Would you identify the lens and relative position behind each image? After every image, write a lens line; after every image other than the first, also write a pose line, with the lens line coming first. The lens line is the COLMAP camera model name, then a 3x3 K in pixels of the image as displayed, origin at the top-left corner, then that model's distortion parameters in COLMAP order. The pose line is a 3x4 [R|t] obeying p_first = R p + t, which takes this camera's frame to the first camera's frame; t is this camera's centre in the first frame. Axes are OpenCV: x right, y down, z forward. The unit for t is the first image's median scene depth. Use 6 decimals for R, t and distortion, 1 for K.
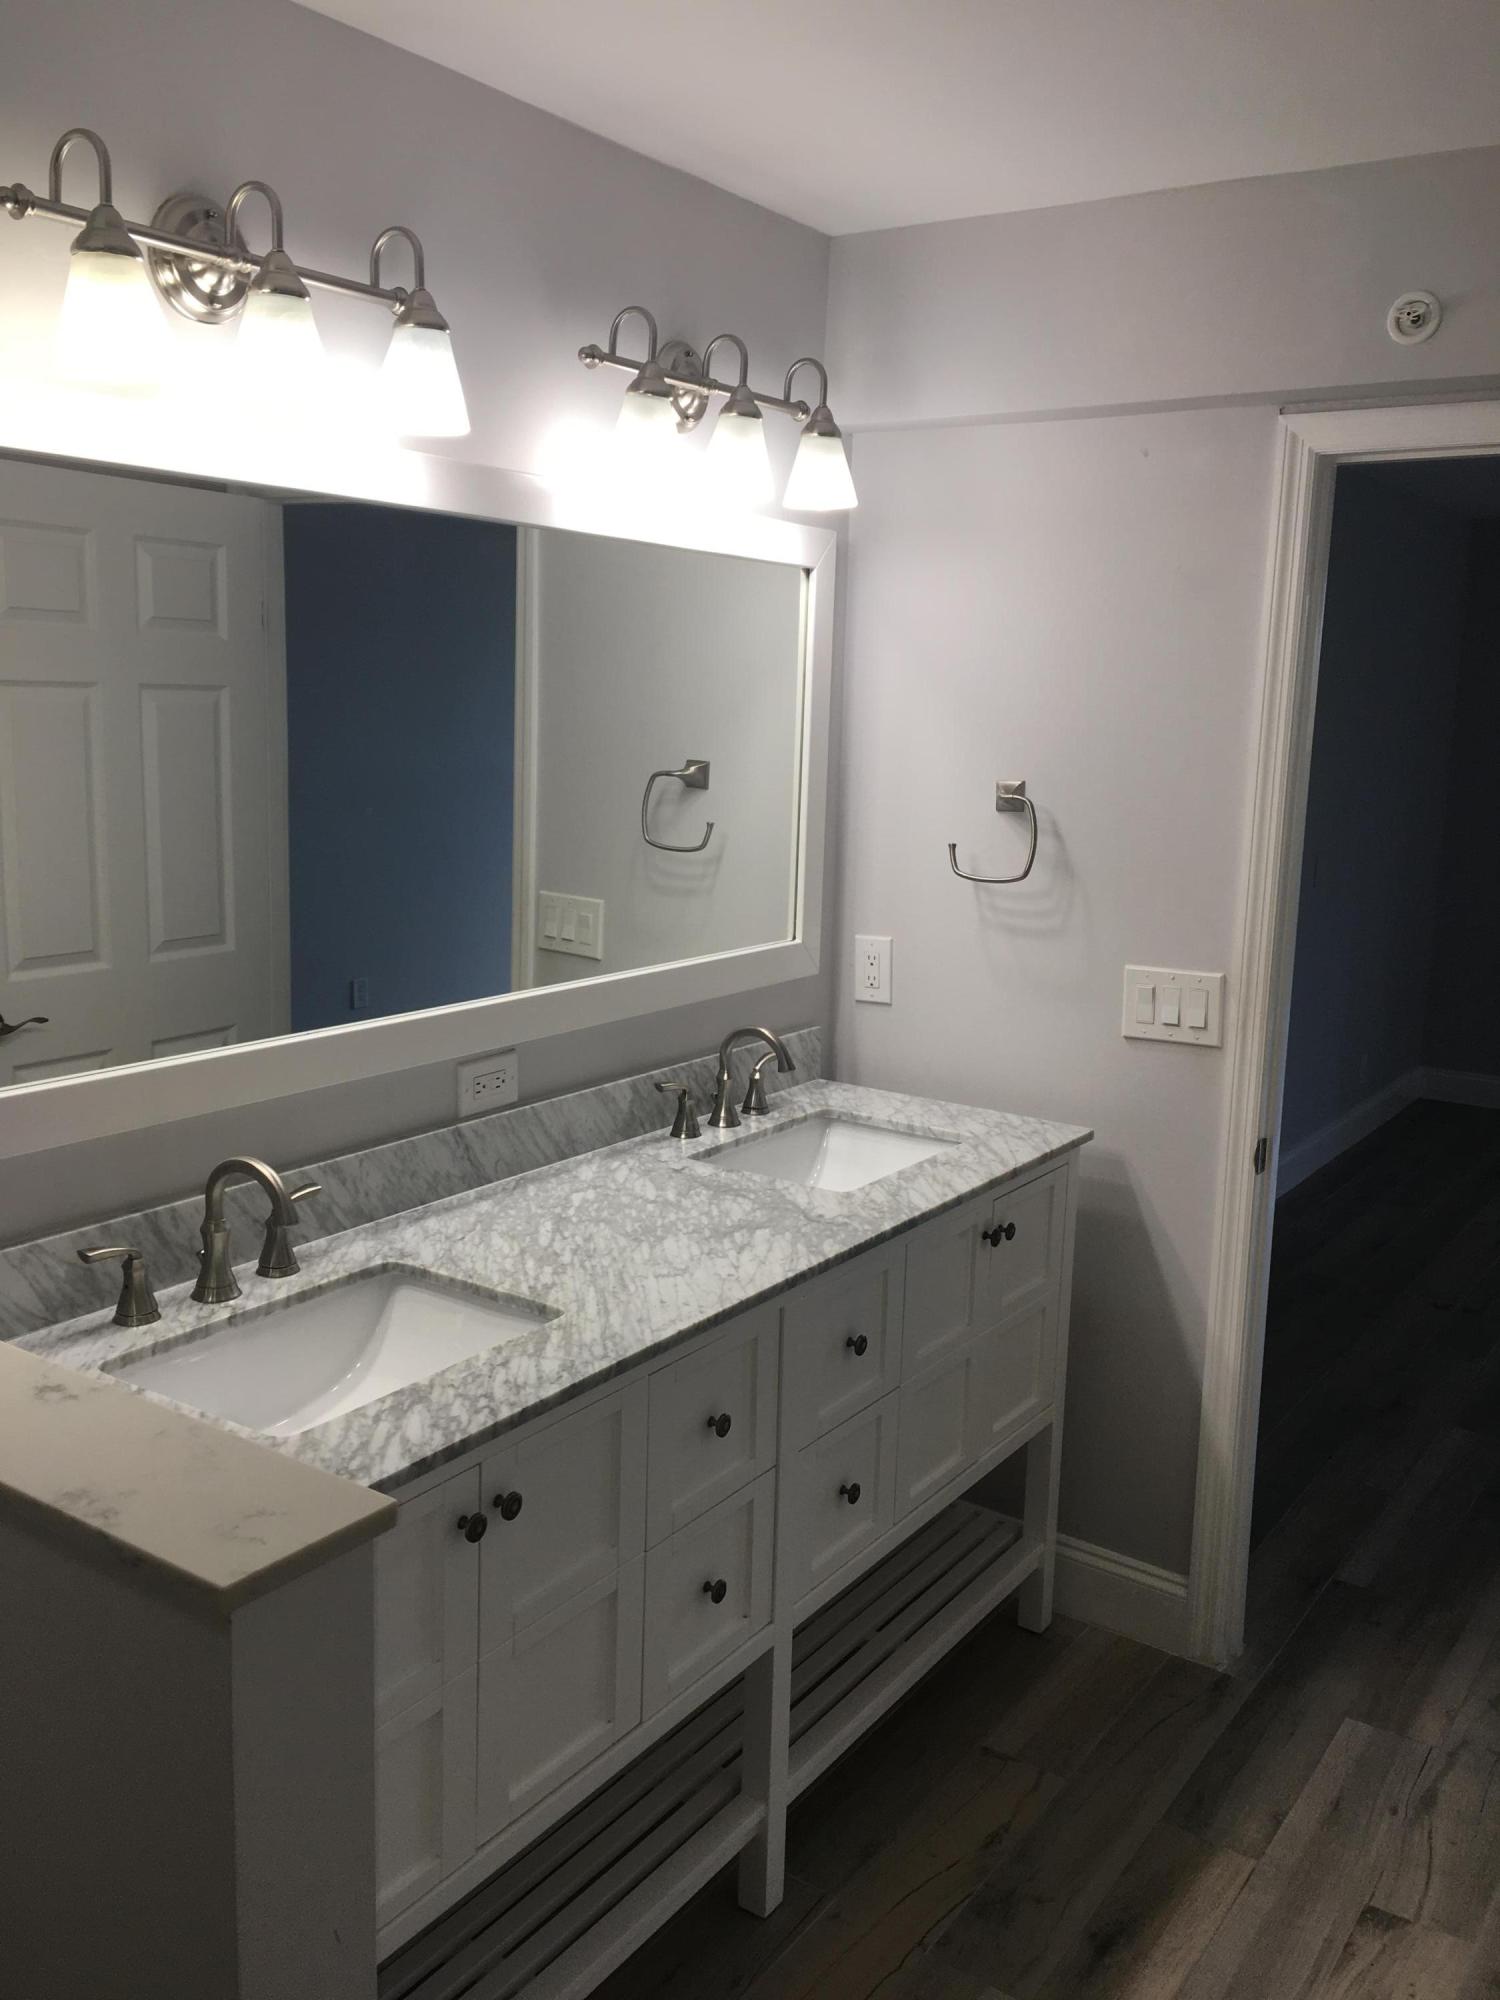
lens RADIAL K [[1696.8, 0, 759.3], [0, 1696.8, 993.1], [0, 0, 1]] dist [0.091246, -0.123034]
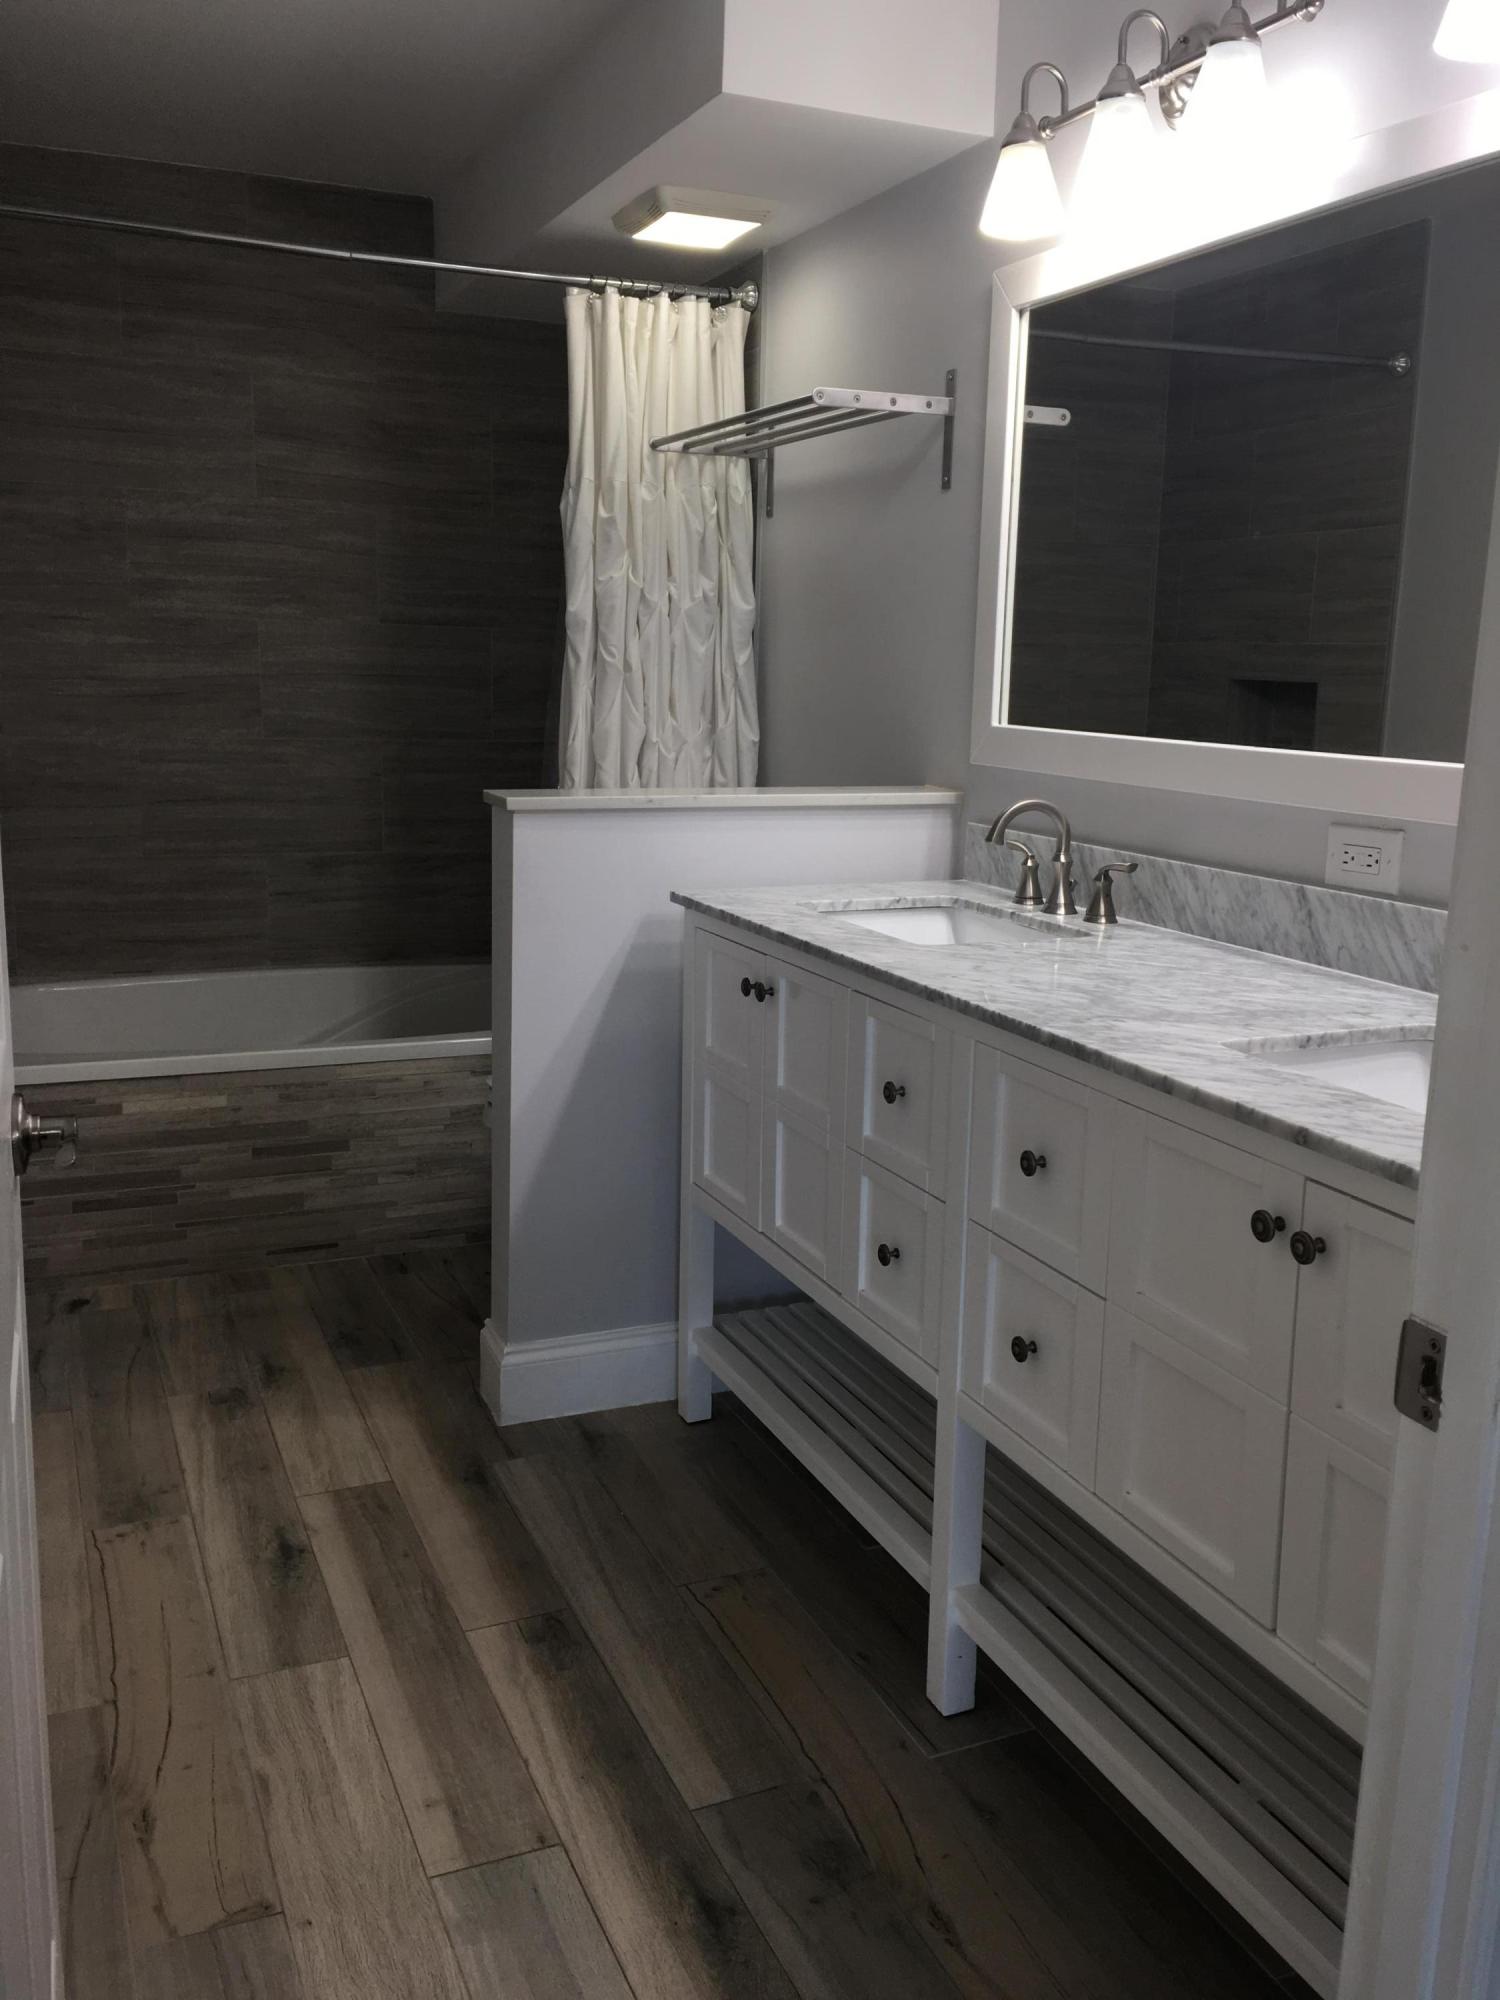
lens RADIAL K [[1696.8, 0, 759.3], [0, 1696.8, 993.1], [0, 0, 1]] dist [0.091246, -0.123034]
pose [[-0.534800, 0.120097, -0.836401, 0.753764], [-0.187535, 0.948291, 0.256074, -0.048158], [0.823905, 0.293802, -0.484623, 1.207412]]
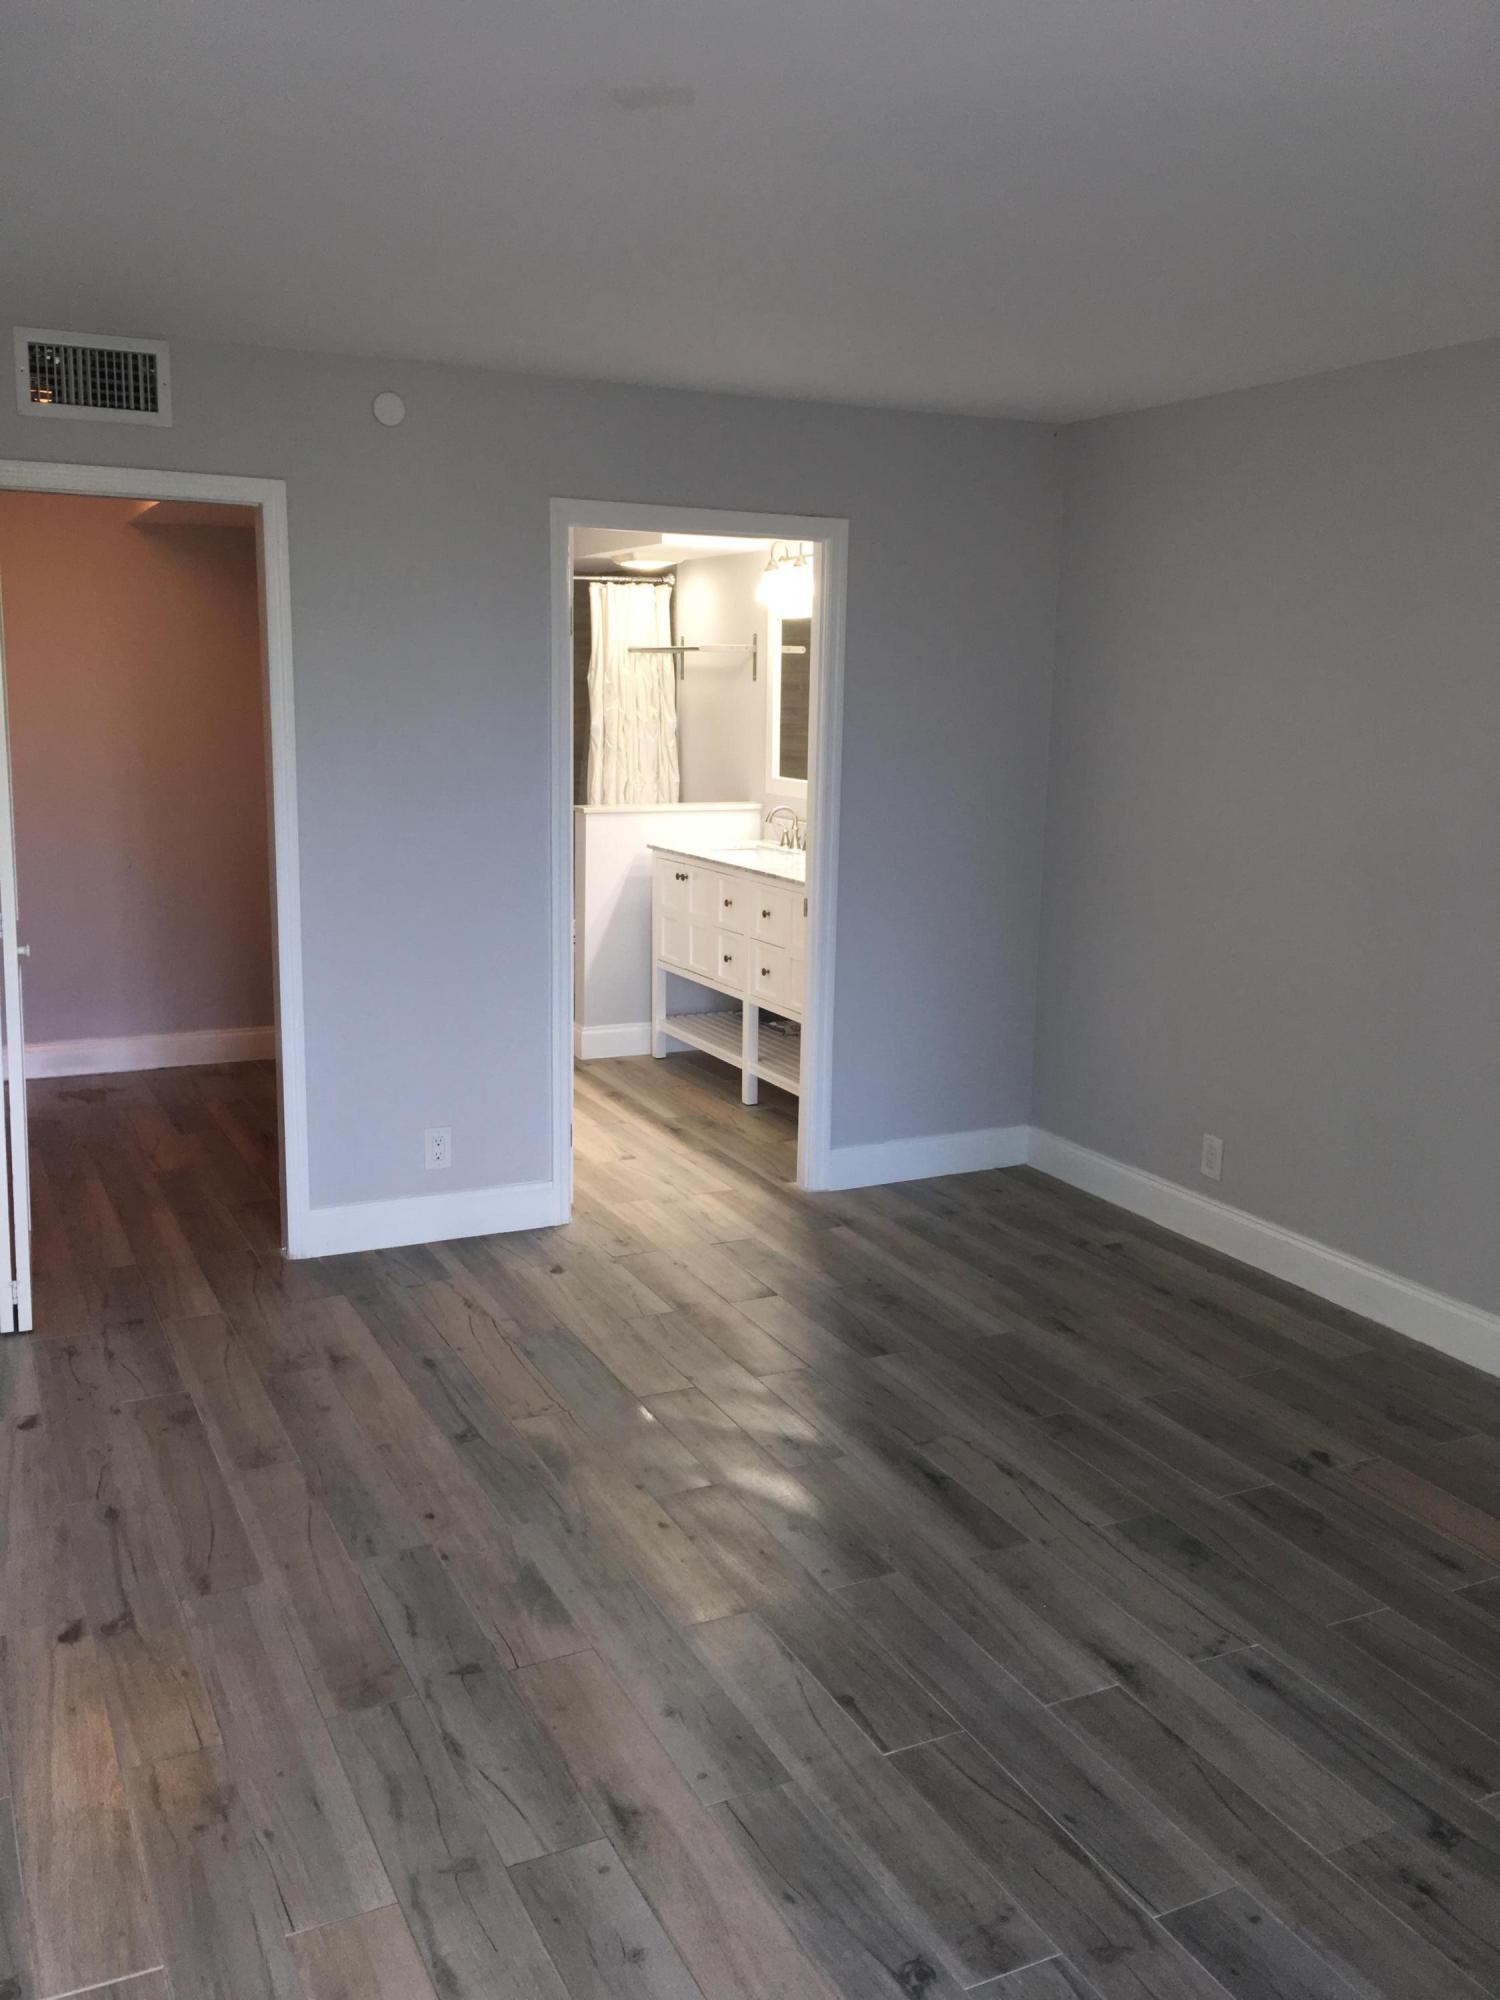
lens RADIAL K [[1696.8, 0, 759.3], [0, 1696.8, 993.1], [0, 0, 1]] dist [0.091246, -0.123034]
pose [[-0.492403, 0.120280, -0.862016, 2.276522], [-0.181221, 0.954531, 0.236706, -0.290960], [0.851292, 0.272770, -0.448216, 2.129031]]
